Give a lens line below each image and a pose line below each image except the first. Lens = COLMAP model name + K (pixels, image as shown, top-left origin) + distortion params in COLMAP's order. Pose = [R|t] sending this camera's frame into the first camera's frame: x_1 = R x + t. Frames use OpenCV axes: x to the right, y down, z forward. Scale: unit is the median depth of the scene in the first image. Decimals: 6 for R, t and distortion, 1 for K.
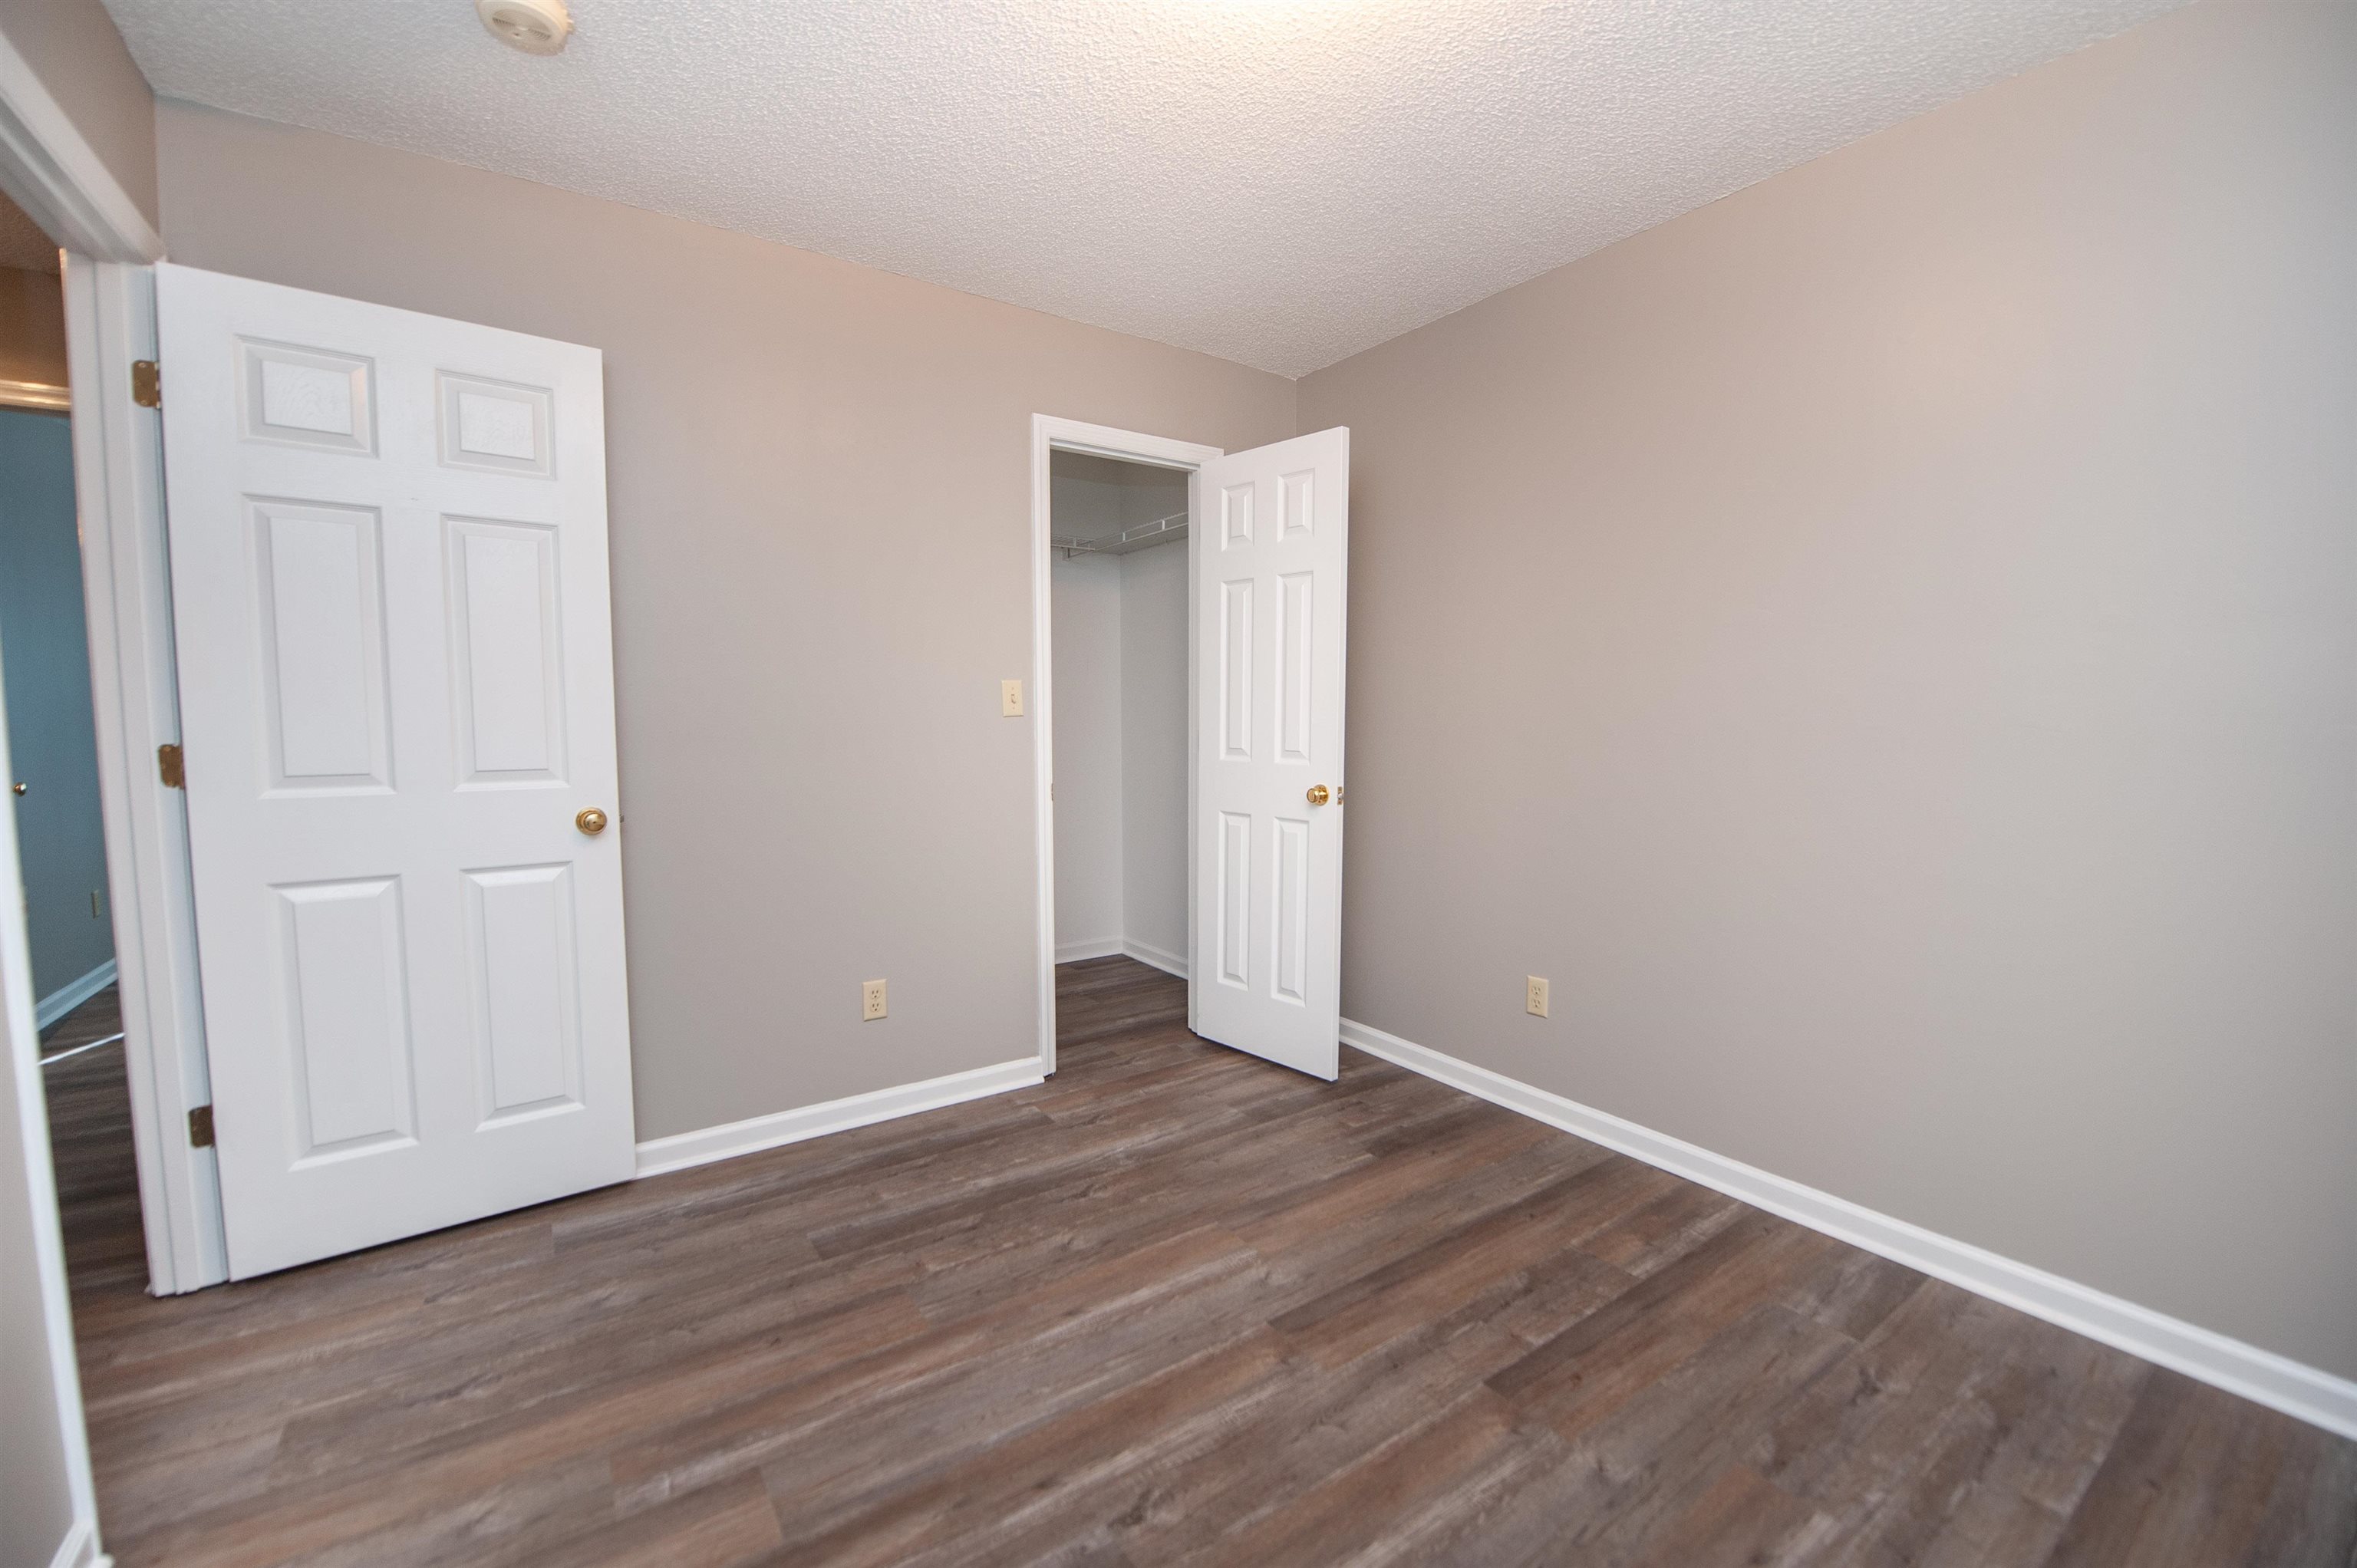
lens RADIAL K [[898.7, 0, 1178.5], [0, 898.7, 784.0], [0, 0, 1]] dist [-0.000595, -0.006373]
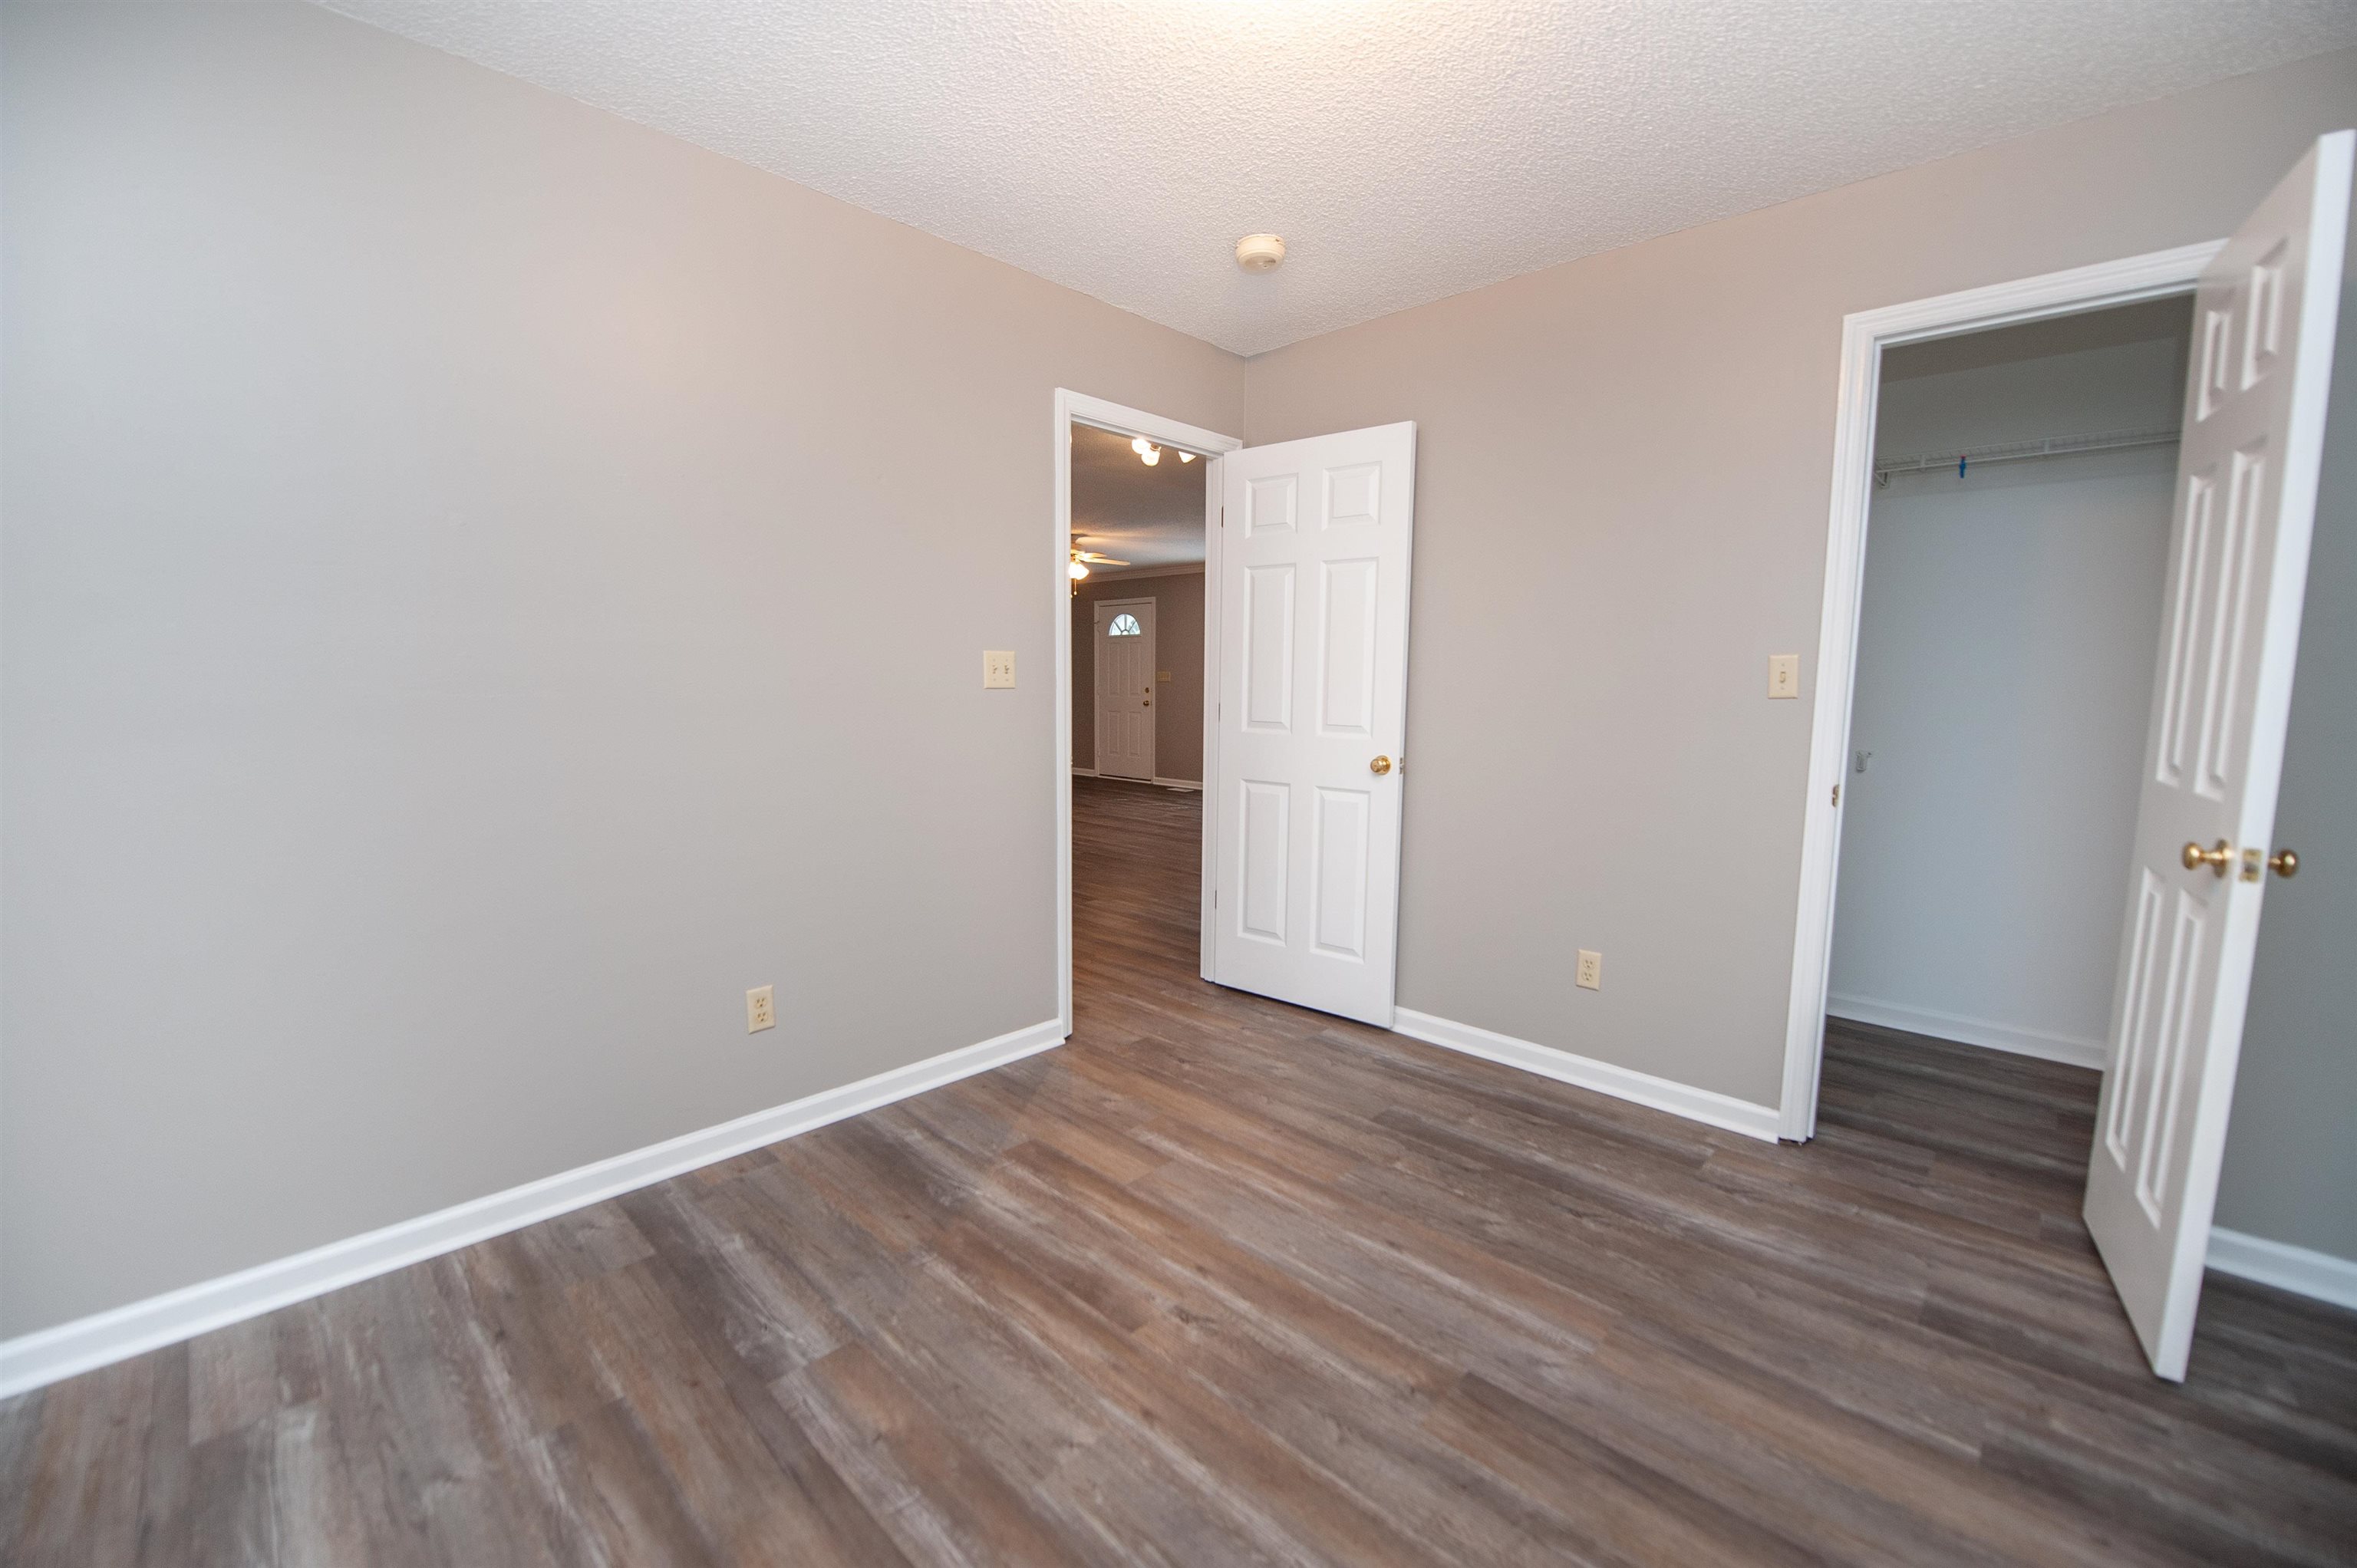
lens RADIAL K [[898.7, 0, 1178.5], [0, 898.7, 784.0], [0, 0, 1]] dist [-0.000595, -0.006373]
pose [[0.252458, 0.108825, -0.961469, 0.679151], [-0.082379, 0.992465, 0.090702, -0.023783], [0.964095, 0.056307, 0.259521, 0.390751]]
